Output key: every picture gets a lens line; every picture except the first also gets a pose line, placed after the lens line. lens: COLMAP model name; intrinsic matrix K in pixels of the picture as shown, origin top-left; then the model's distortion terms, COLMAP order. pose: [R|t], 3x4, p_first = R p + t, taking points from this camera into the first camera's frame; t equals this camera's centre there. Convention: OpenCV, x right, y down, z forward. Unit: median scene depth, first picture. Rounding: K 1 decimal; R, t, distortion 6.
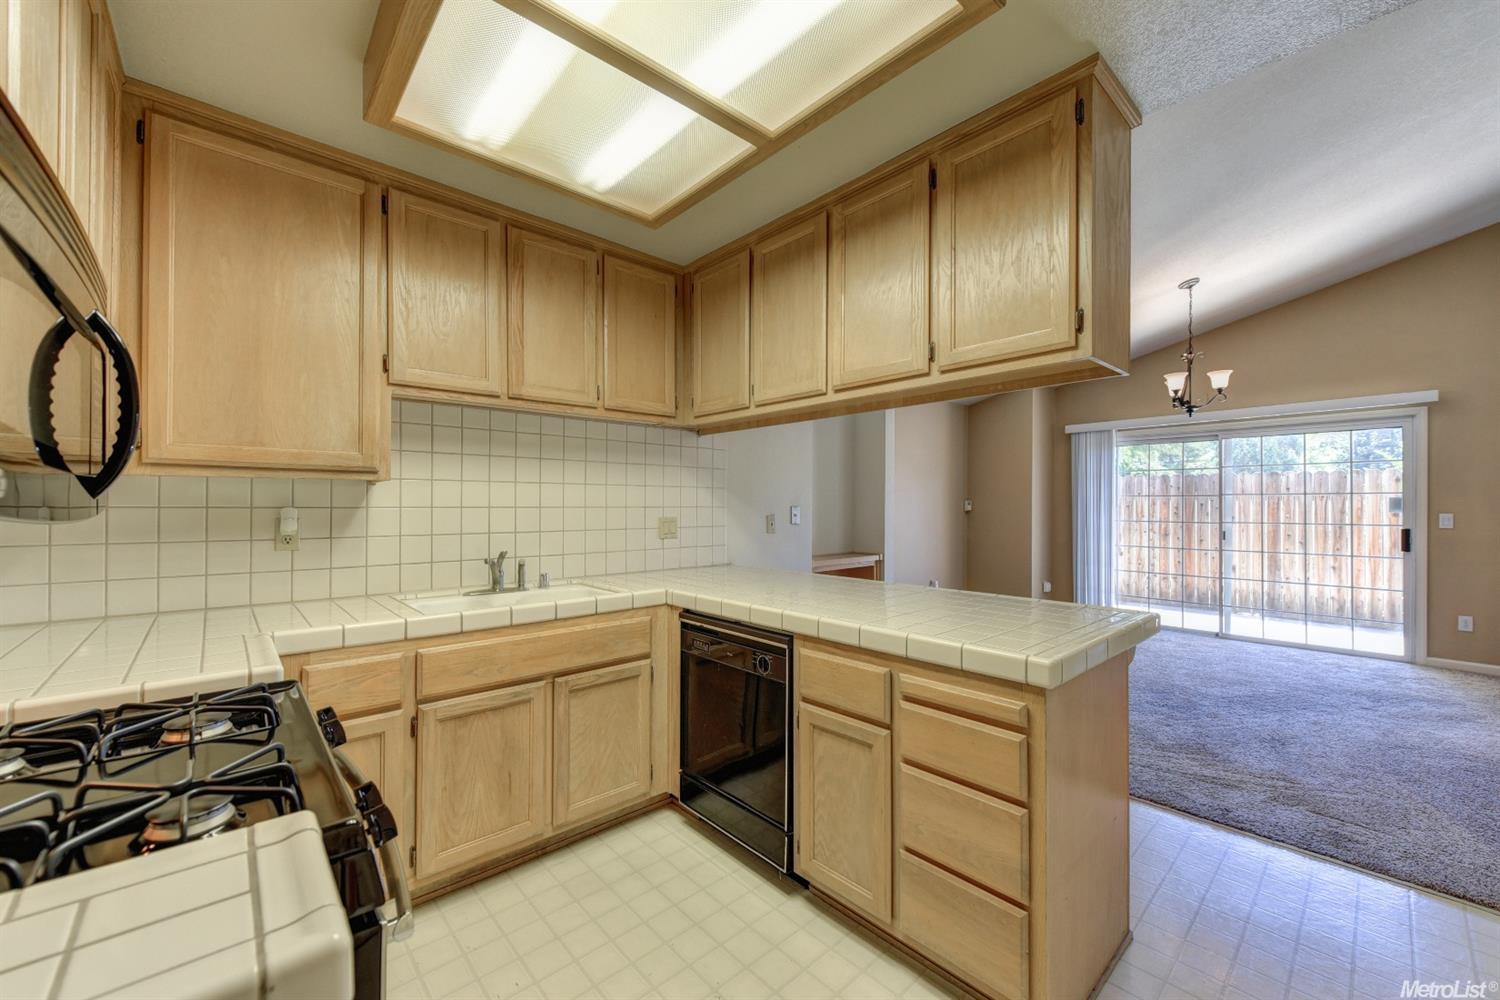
lens RADIAL K [[585.8, 0, 755.6], [0, 585.8, 500.5], [0, 0, 1]] dist [0.003666, -0.000427]
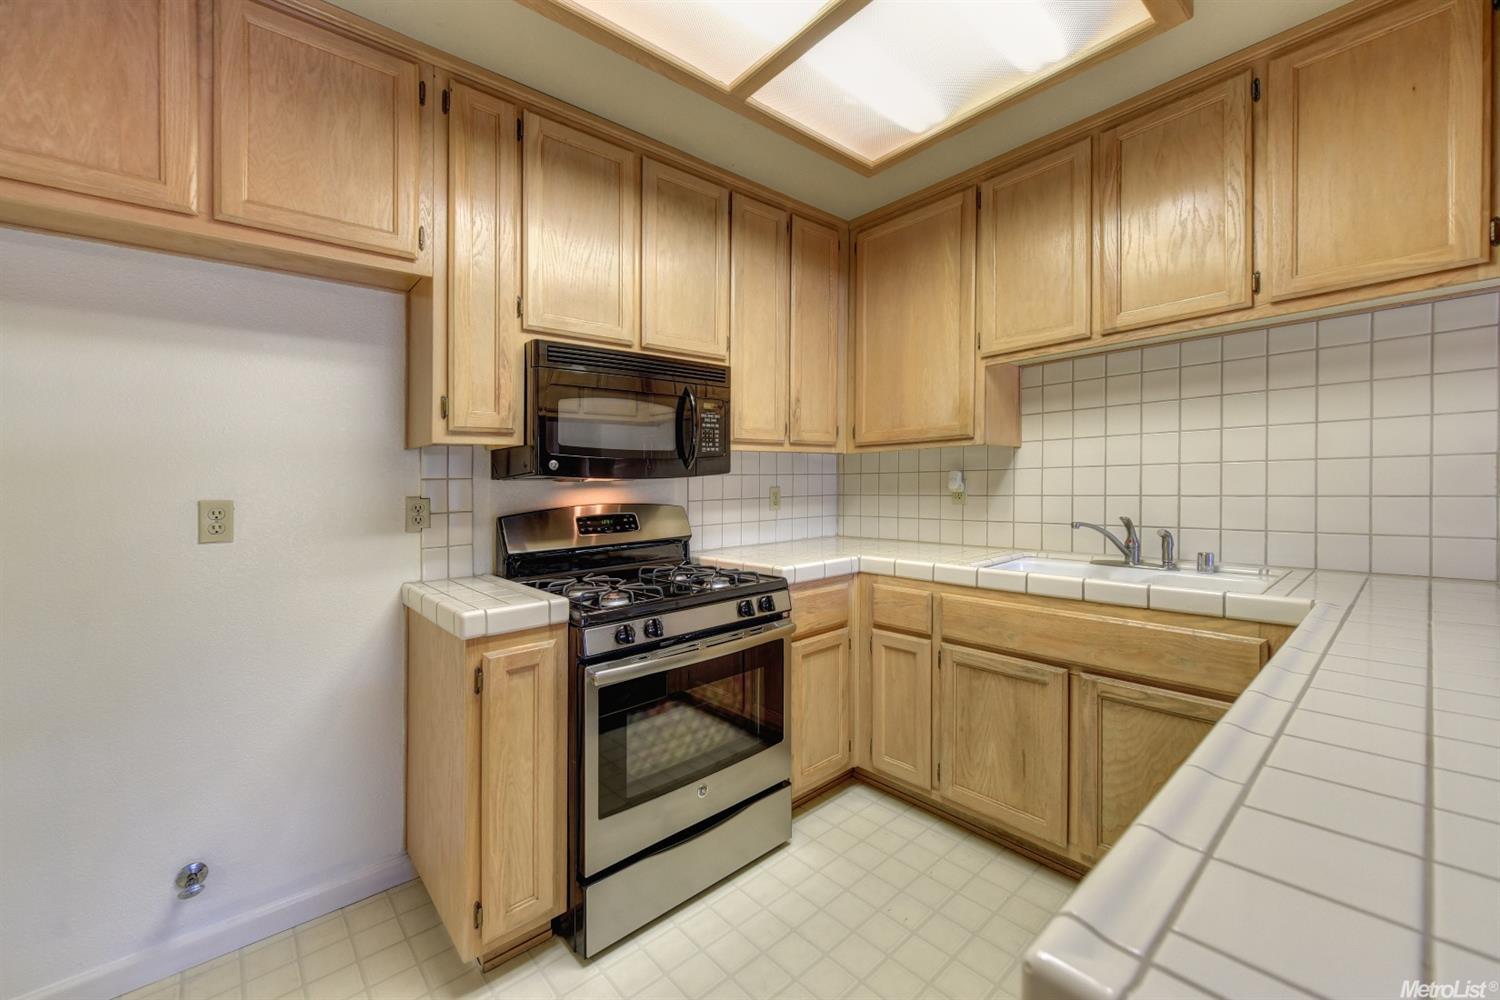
lens RADIAL K [[585.8, 0, 748.1], [0, 585.8, 466.0], [0, 0, 1]] dist [0.003666, -0.000427]
pose [[-0.017215, -0.030961, -0.999372, 0.221107], [0.029990, 0.999055, -0.031468, 0.012833], [0.999402, -0.030513, -0.016270, 0.251828]]
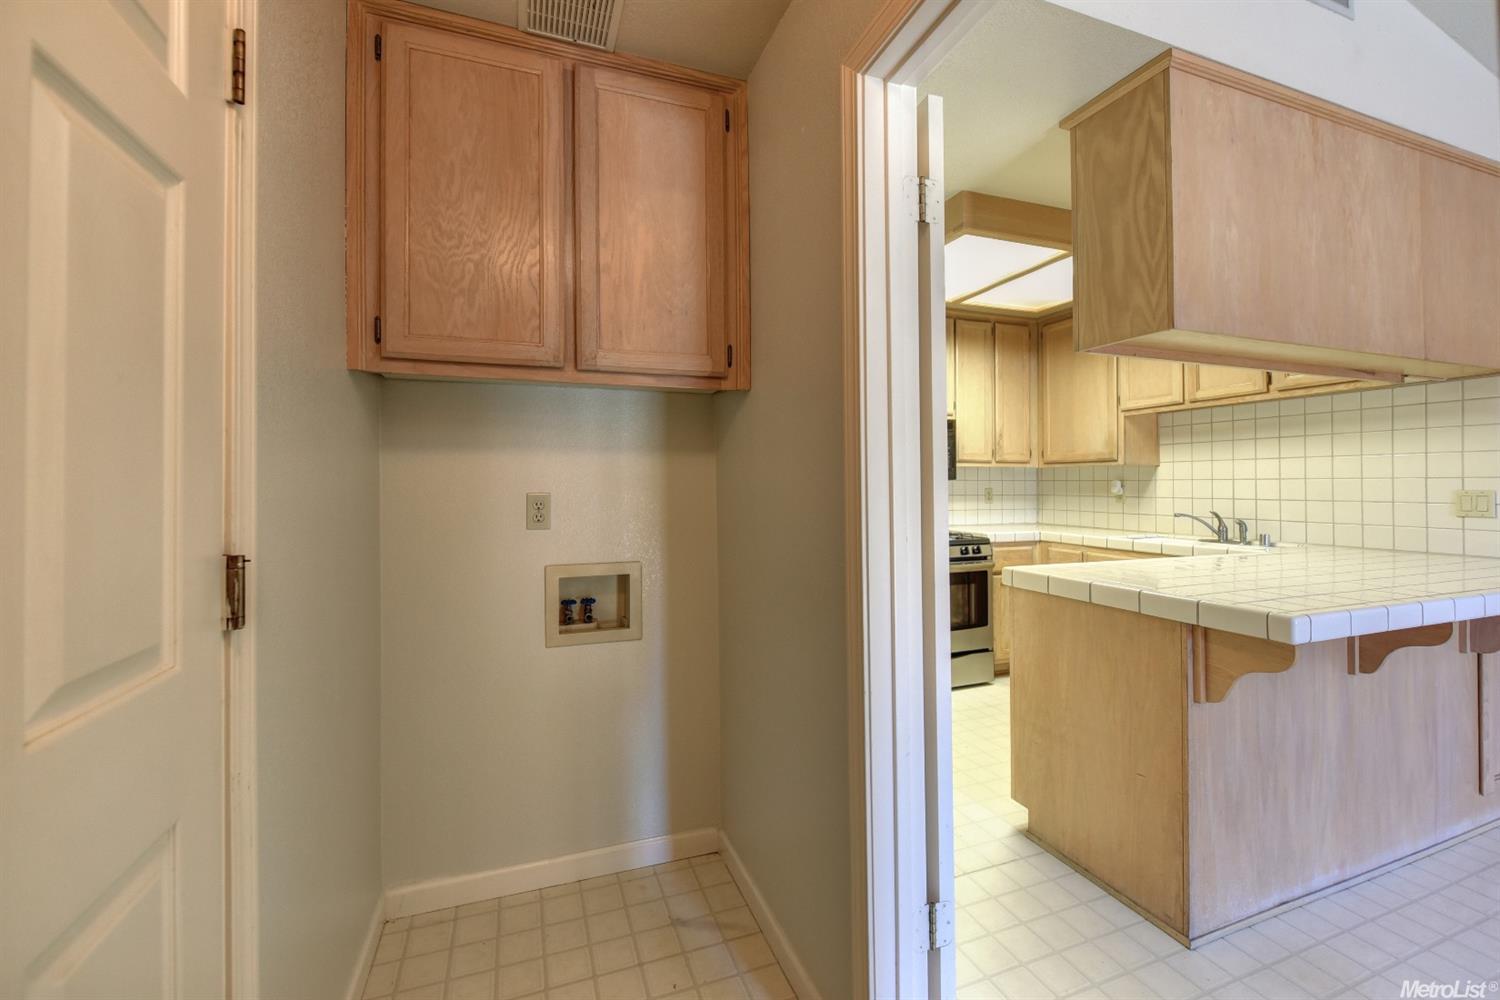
lens RADIAL K [[614.8, 0, 757.9], [0, 614.8, 473.1], [0, 0, 1]] dist [-0.000367, -0.000996]
pose [[-0.361268, -0.020044, -0.932247, 0.674682], [0.007625, 0.999672, -0.024449, 0.013280], [0.932431, -0.015941, -0.360996, 0.280641]]
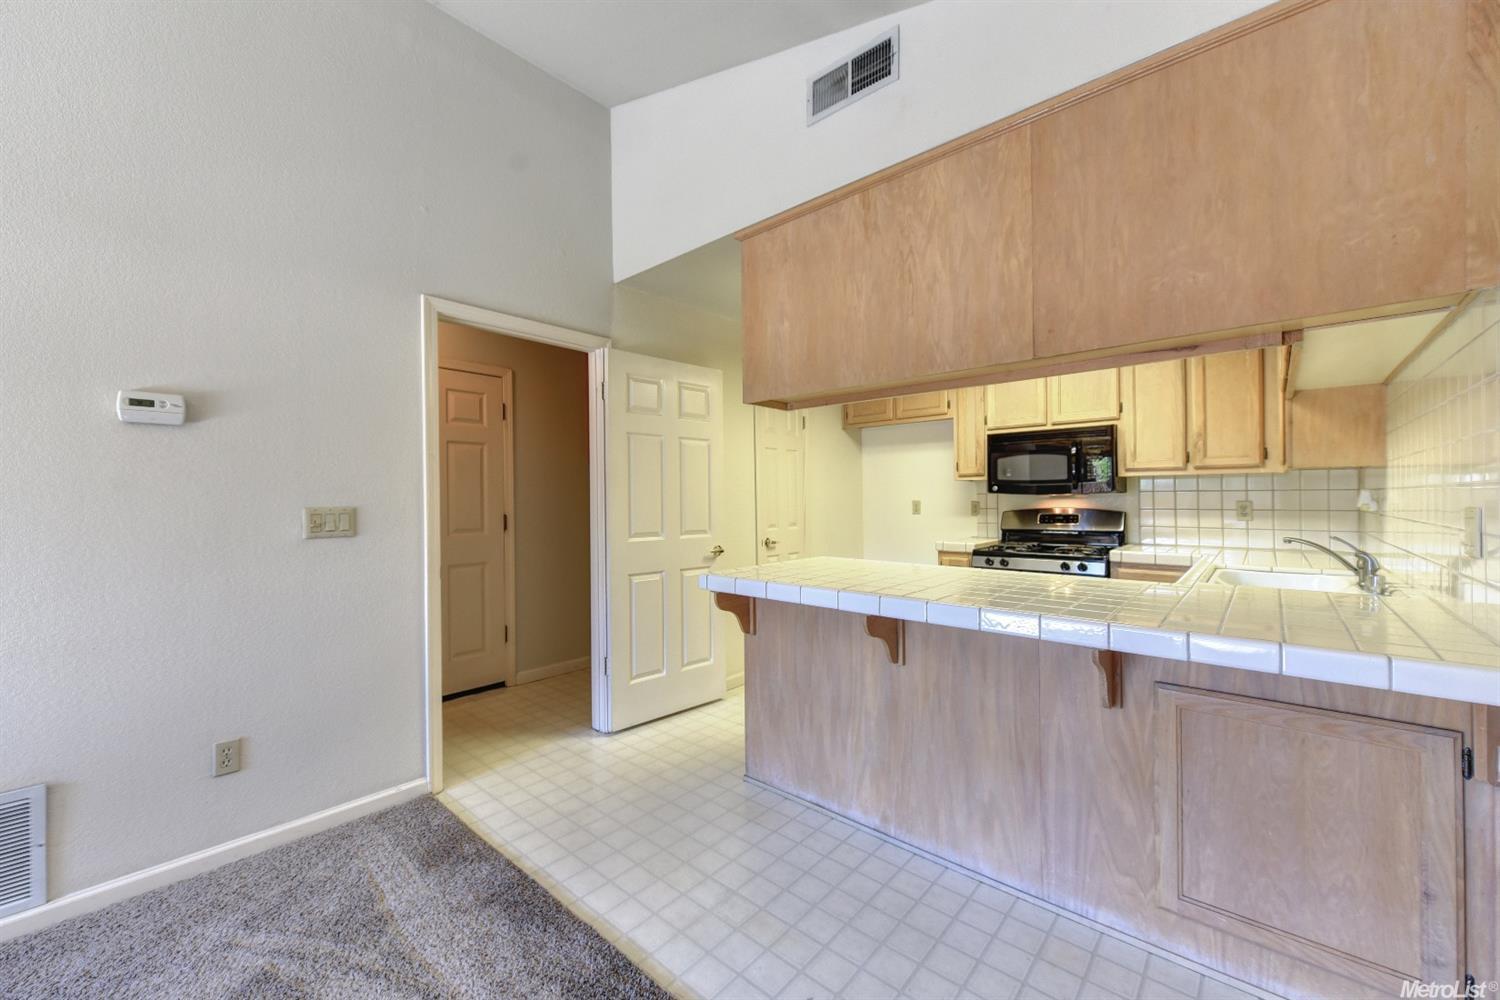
lens RADIAL K [[585.8, 0, 743.0], [0, 585.8, 502.8], [0, 0, 1]] dist [0.003666, -0.000427]
pose [[-0.995060, 0.005155, -0.099142, 0.297631], [0.004966, 0.999985, 0.002155, 0.013902], [0.099151, 0.001652, -0.995071, 0.953530]]
